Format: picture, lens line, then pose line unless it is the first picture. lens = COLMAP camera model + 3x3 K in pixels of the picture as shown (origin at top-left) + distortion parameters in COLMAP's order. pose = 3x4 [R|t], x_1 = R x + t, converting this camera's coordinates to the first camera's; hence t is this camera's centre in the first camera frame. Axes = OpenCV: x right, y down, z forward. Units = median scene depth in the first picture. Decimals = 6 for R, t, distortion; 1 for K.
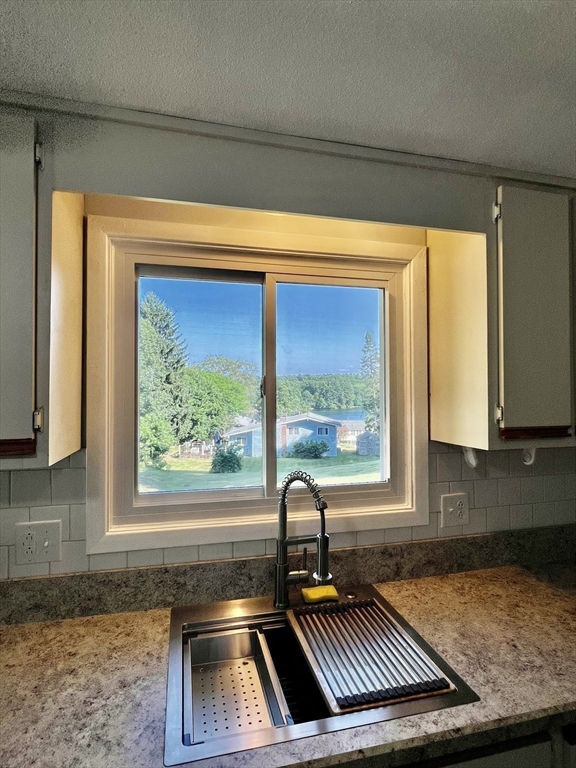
lens RADIAL K [[410.8, 0, 290.4], [0, 410.8, 388.1], [0, 0, 1]] dist [0.000413, -0.001212]
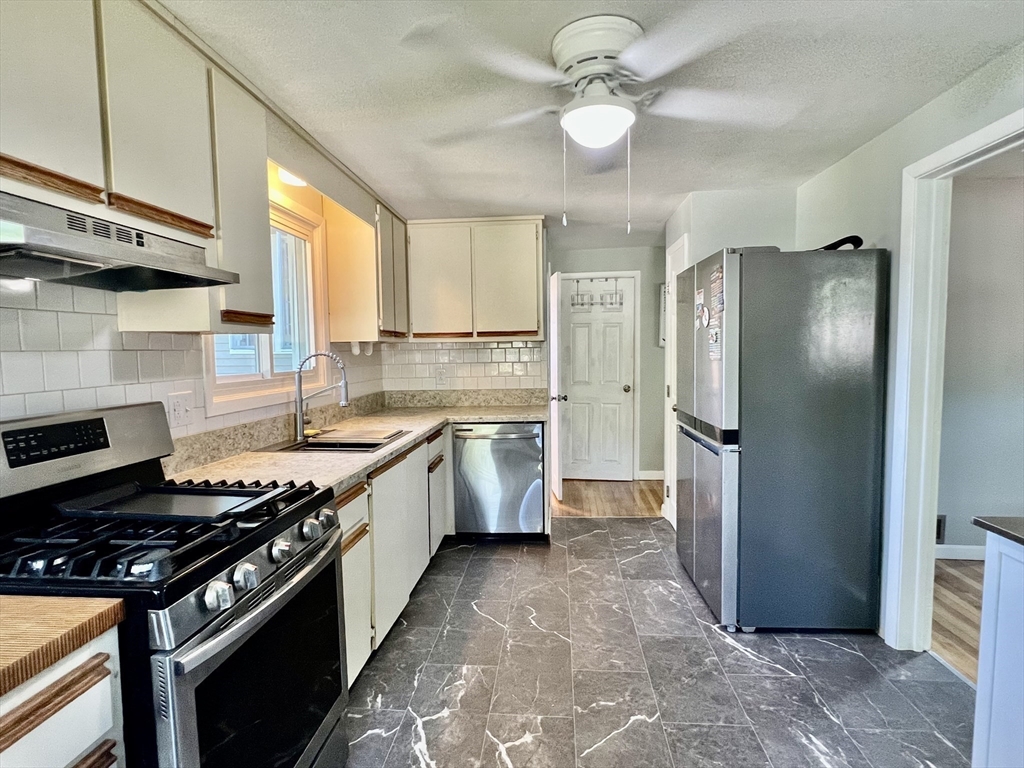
lens RADIAL K [[547.8, 0, 513.1], [0, 547.8, 386.9], [0, 0, 1]] dist [0.000413, -0.001212]
pose [[0.329697, -0.066650, 0.941731, -1.768586], [0.001770, 0.997547, 0.069981, 0.187210], [-0.944085, -0.021405, 0.329007, -0.470307]]
